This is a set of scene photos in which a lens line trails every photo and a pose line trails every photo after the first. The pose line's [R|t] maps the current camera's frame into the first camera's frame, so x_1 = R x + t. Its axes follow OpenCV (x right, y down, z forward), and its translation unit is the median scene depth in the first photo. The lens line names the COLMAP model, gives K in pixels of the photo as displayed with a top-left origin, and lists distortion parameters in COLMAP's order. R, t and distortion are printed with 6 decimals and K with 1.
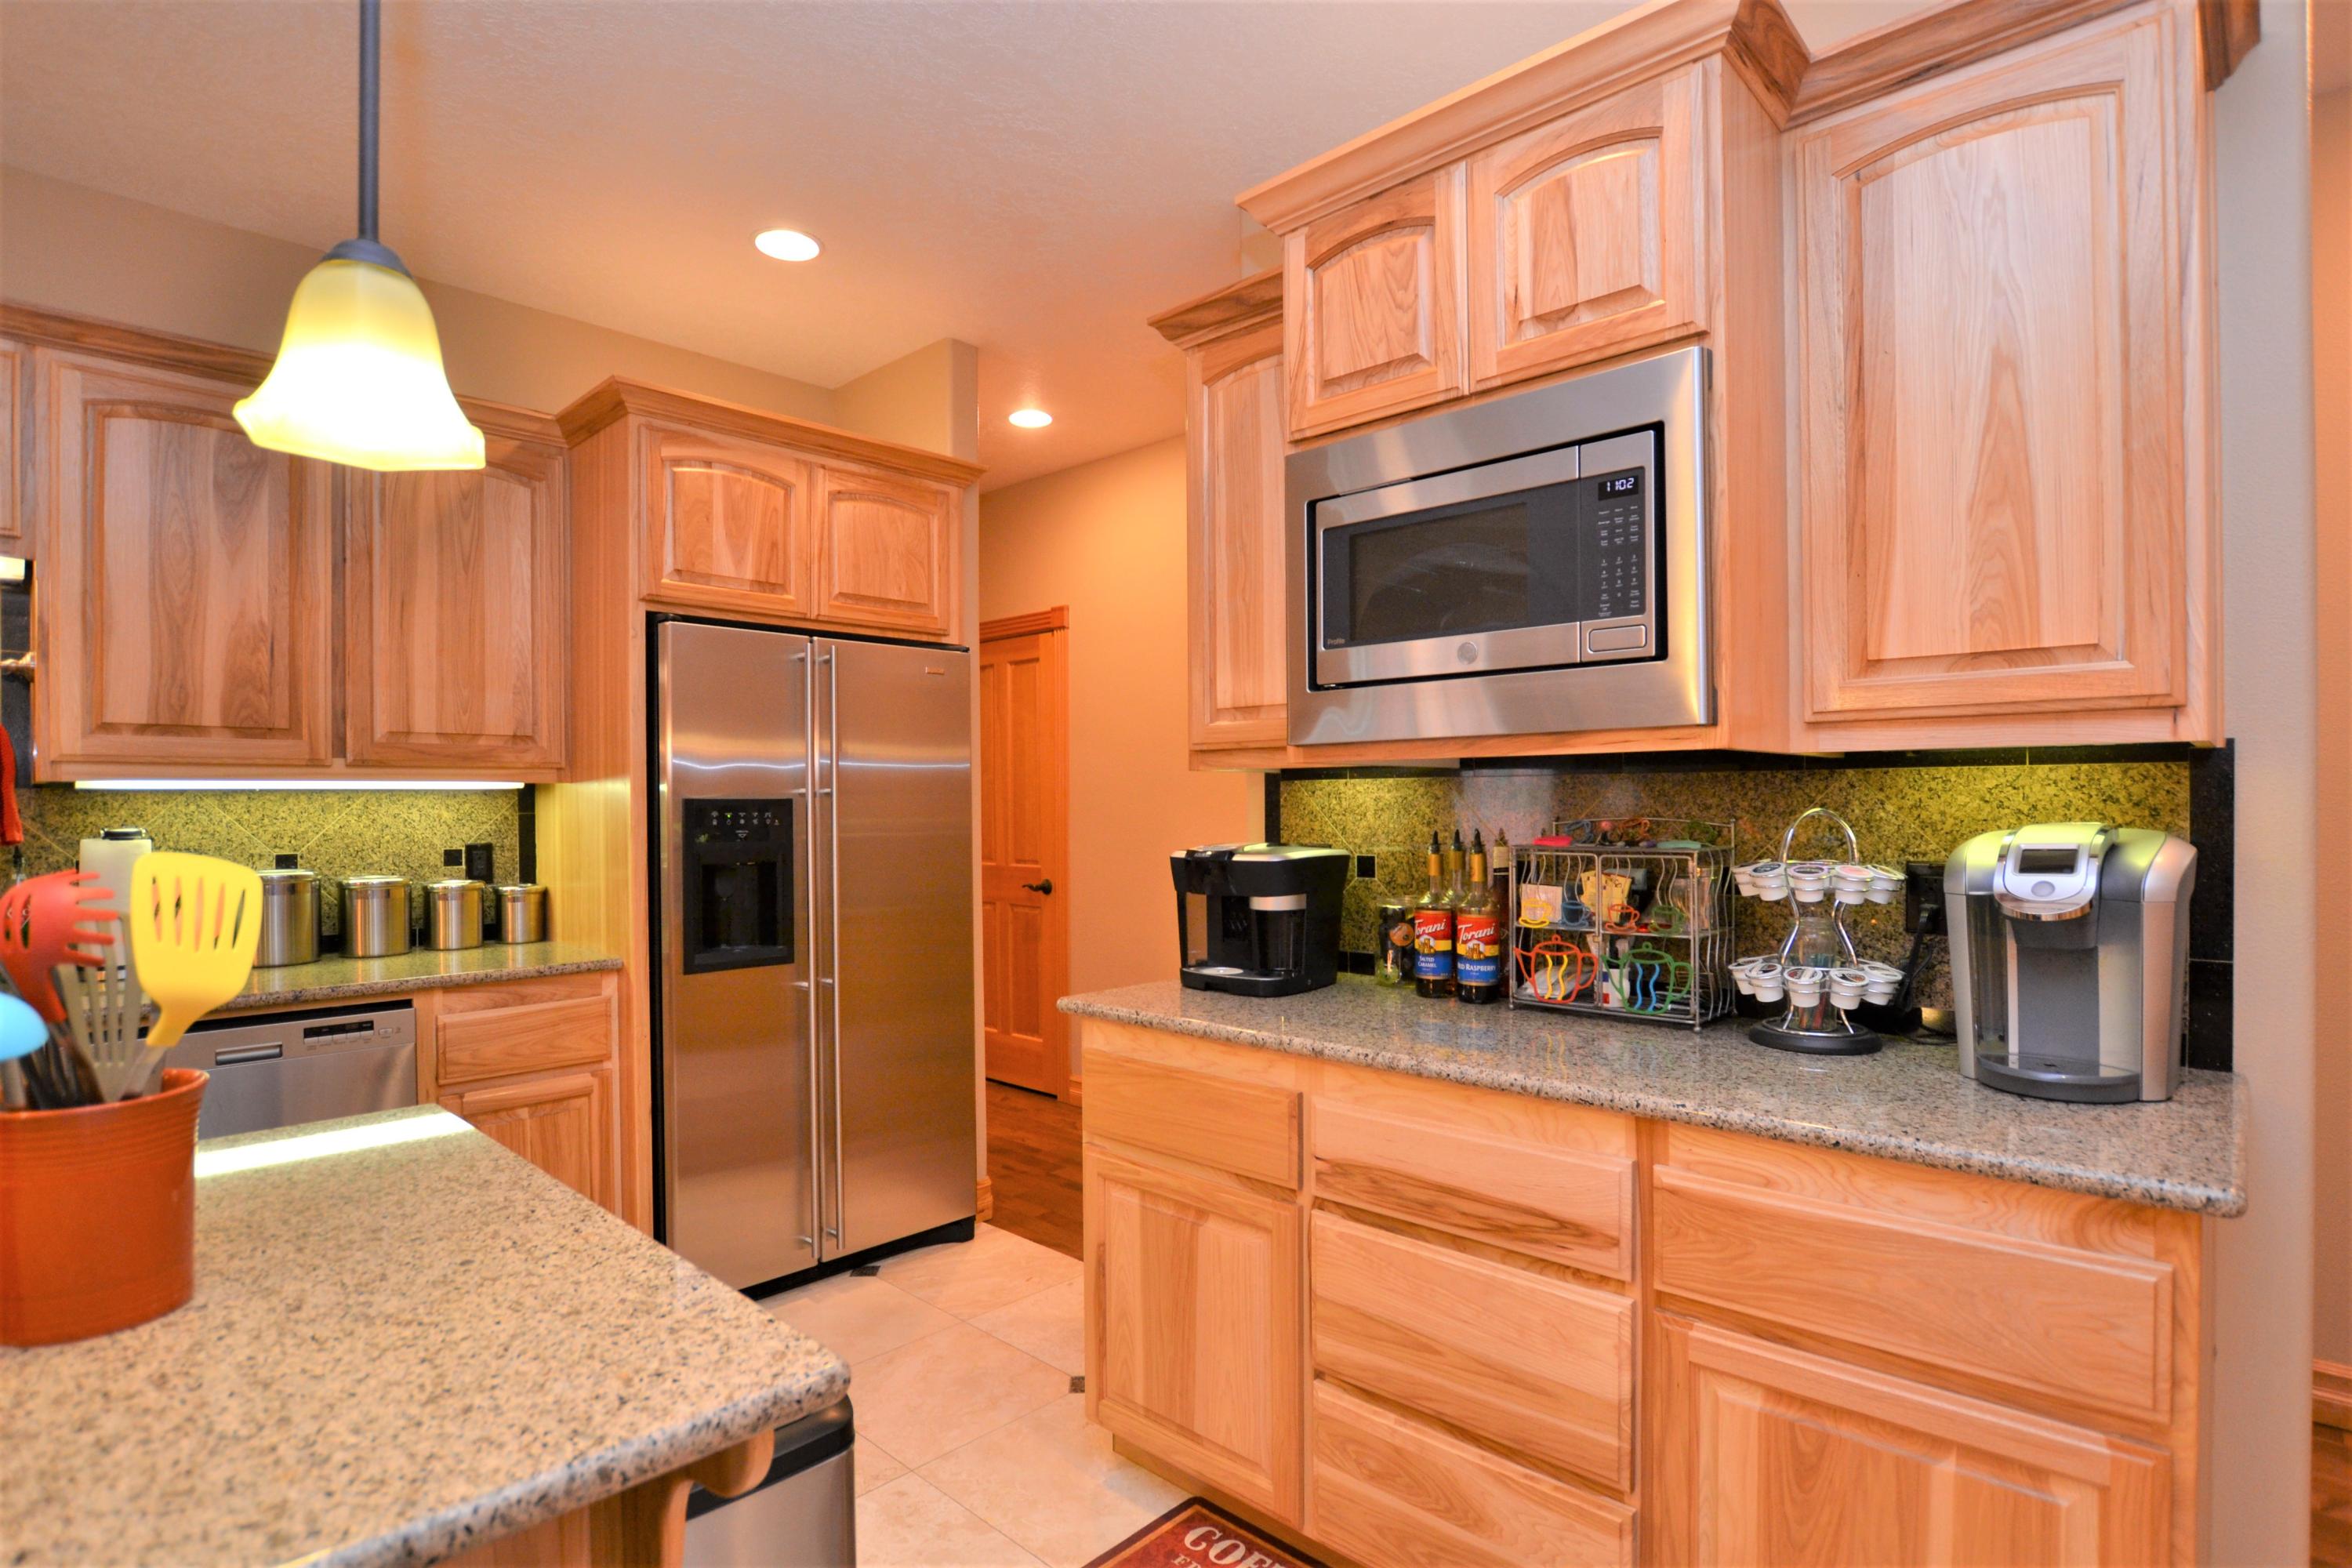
lens RADIAL K [[1158.9, 0, 1180.0], [0, 1158.9, 801.8], [0, 0, 1]] dist [-0.026077, 0.000269]
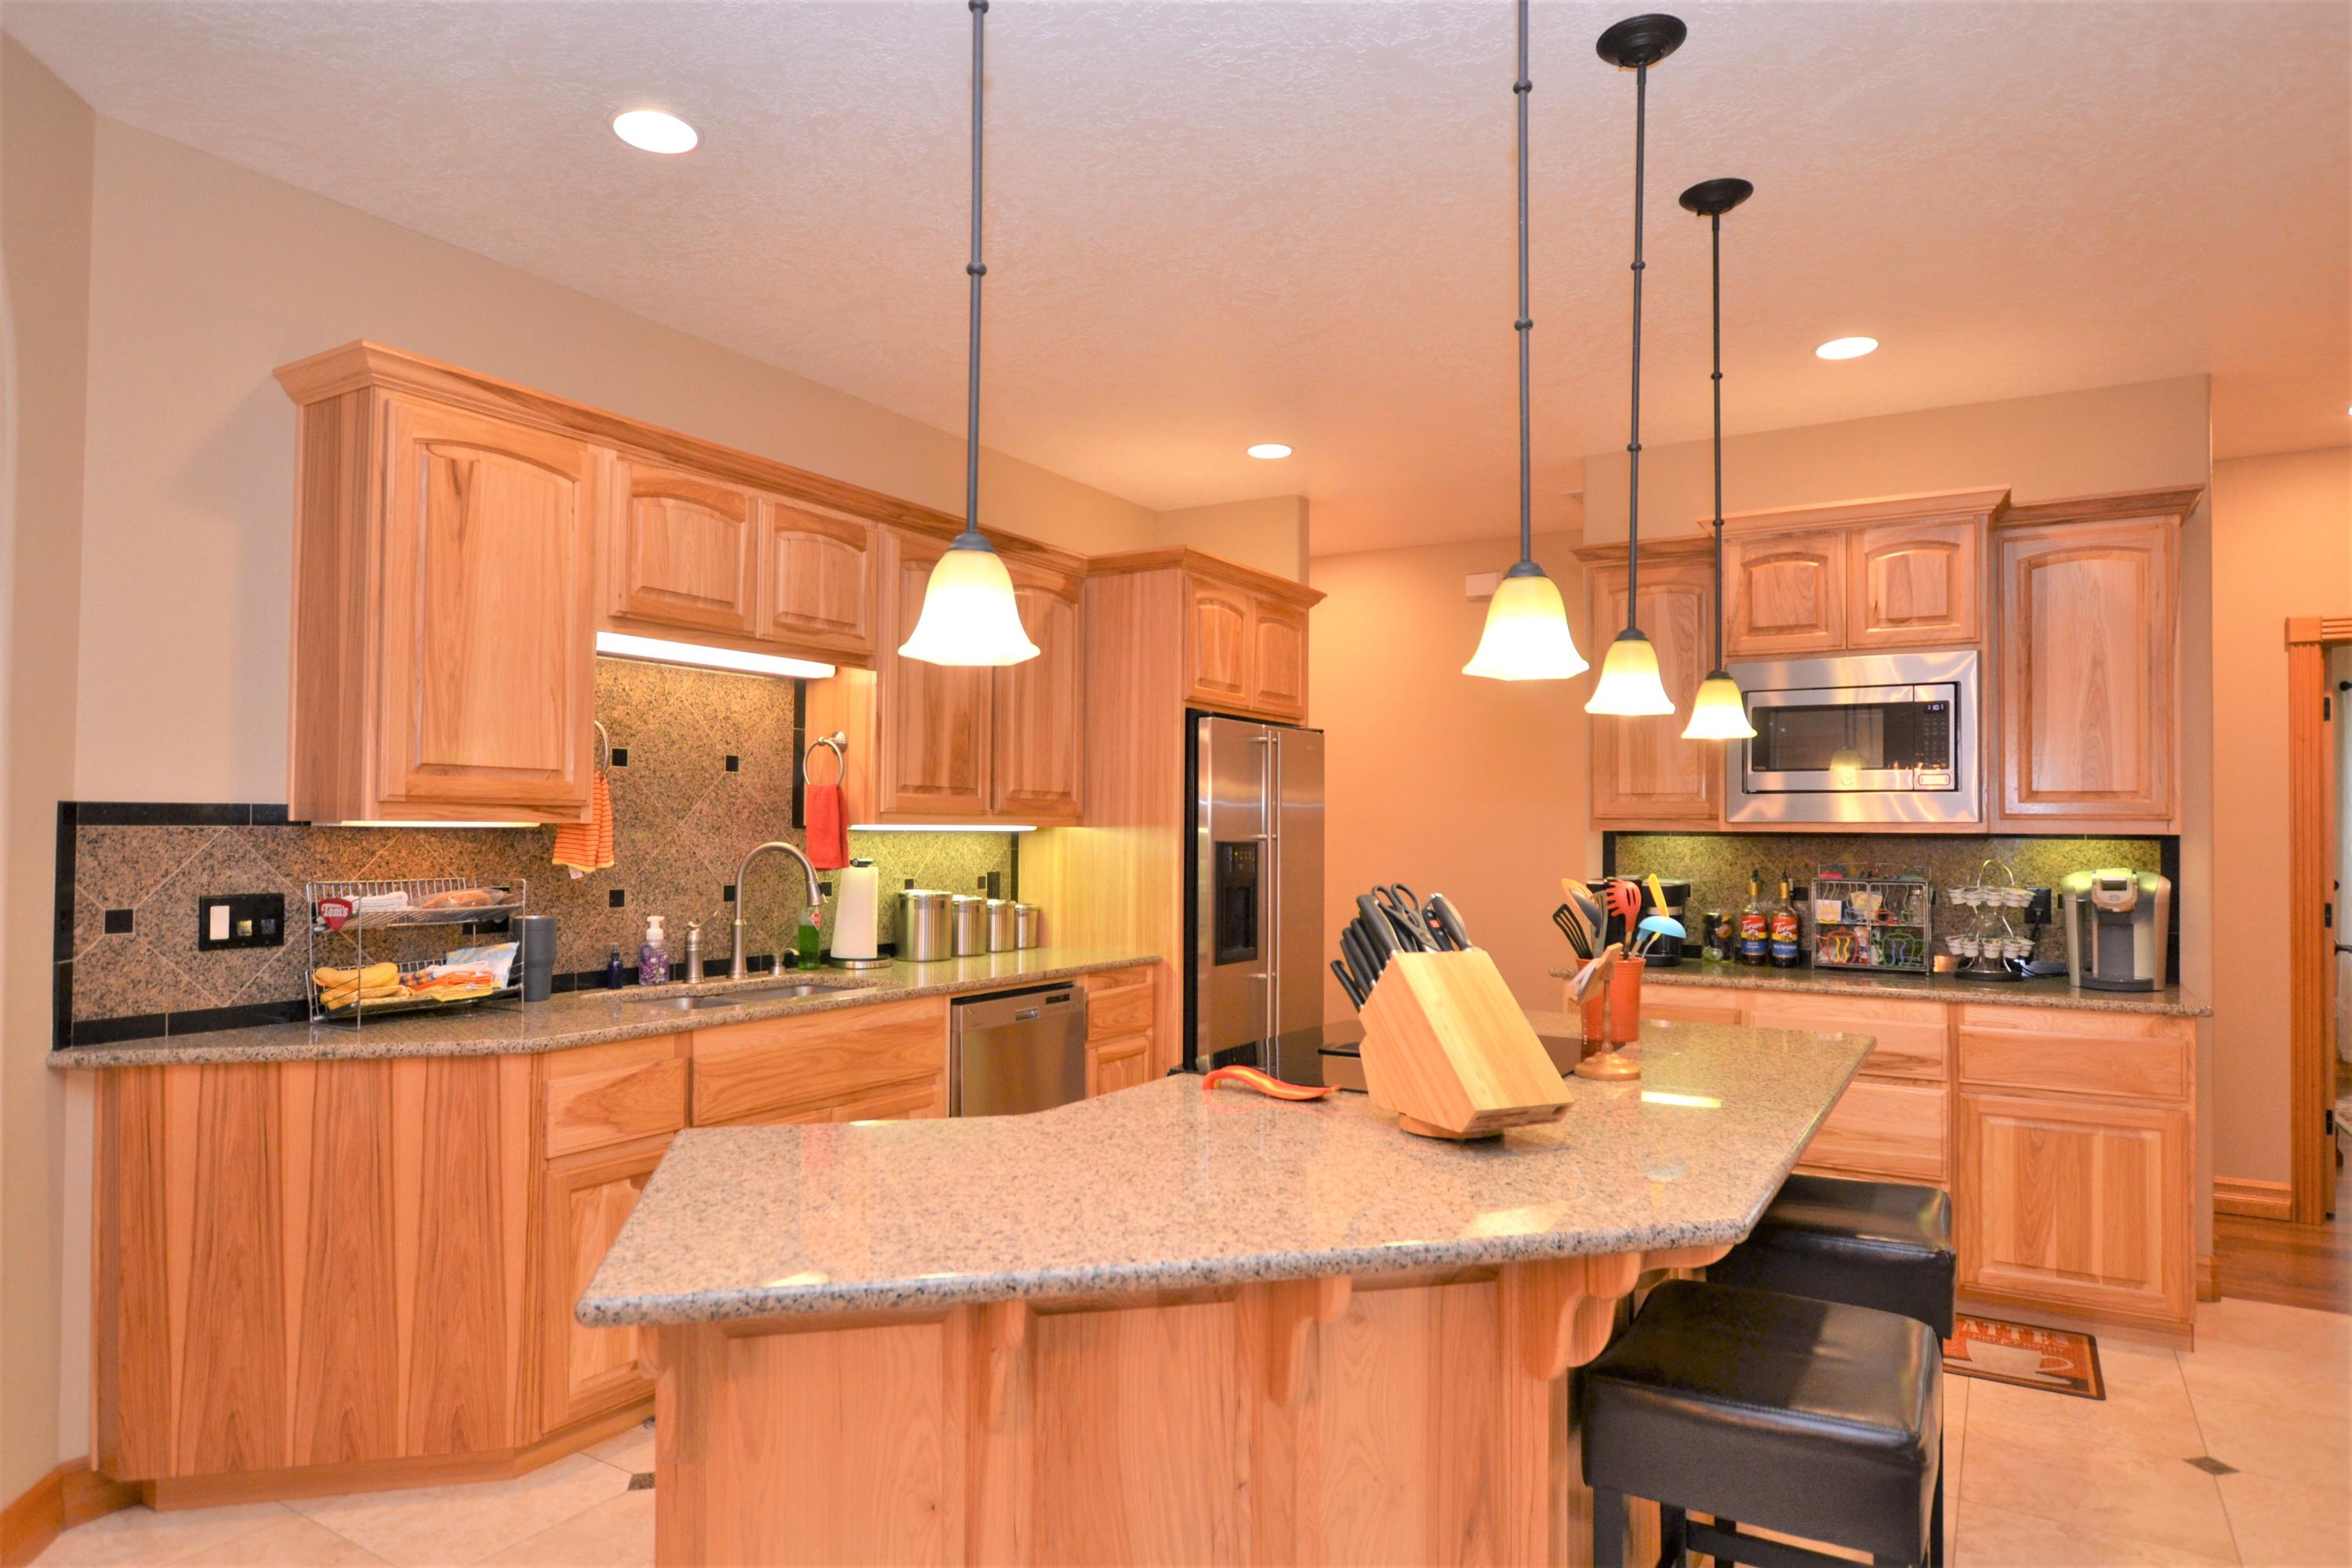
lens RADIAL K [[1364.0, 0, 1171.5], [0, 1364.0, 799.1], [0, 0, 1]] dist [-0.020072, 0.003781]
pose [[0.979562, 0.020147, 0.200129, -0.874535], [-0.015209, 0.999541, -0.026183, -0.010719], [-0.200565, 0.022604, 0.979420, -0.679935]]
